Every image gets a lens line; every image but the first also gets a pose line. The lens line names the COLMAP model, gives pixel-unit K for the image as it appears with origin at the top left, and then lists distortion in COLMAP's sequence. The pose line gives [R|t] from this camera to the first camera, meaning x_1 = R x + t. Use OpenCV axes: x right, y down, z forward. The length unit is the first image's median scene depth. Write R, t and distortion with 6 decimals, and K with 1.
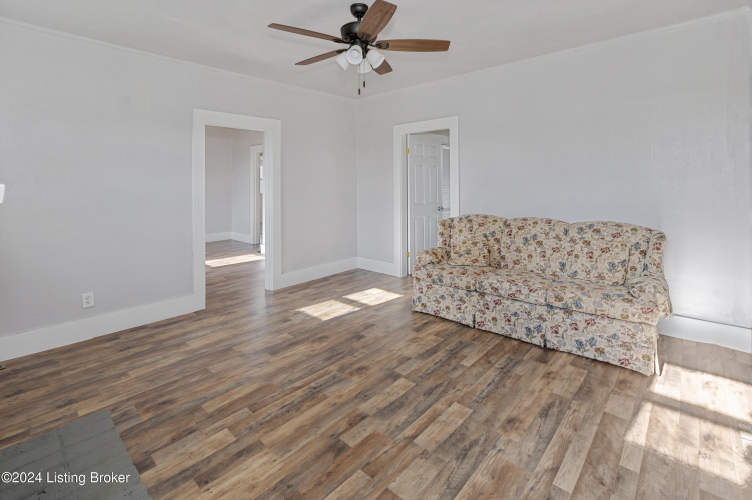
lens RADIAL K [[339.2, 0, 376.0], [0, 339.2, 250.0], [0, 0, 1]] dist [-0.000574, -0.000382]
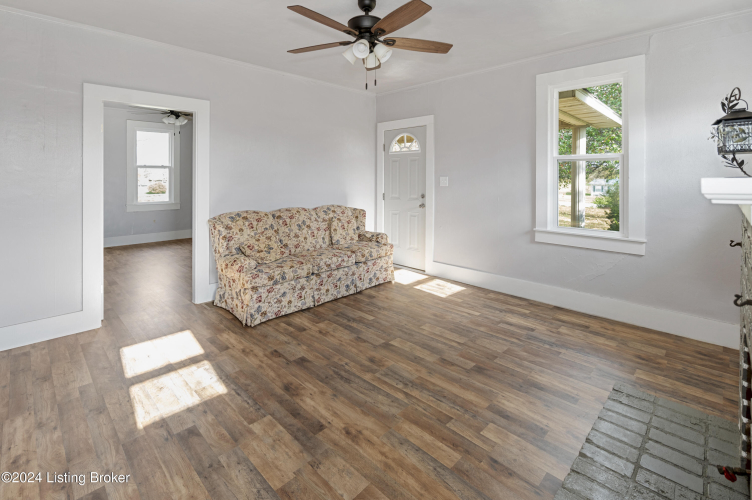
lens RADIAL K [[339.2, 0, 376.0], [0, 339.2, 250.0], [0, 0, 1]] dist [-0.000574, -0.000382]
pose [[0.056895, -0.199167, 0.978313, -0.966307], [0.189993, 0.964153, 0.185235, -0.155824], [-0.980135, 0.175334, 0.092696, 0.827466]]
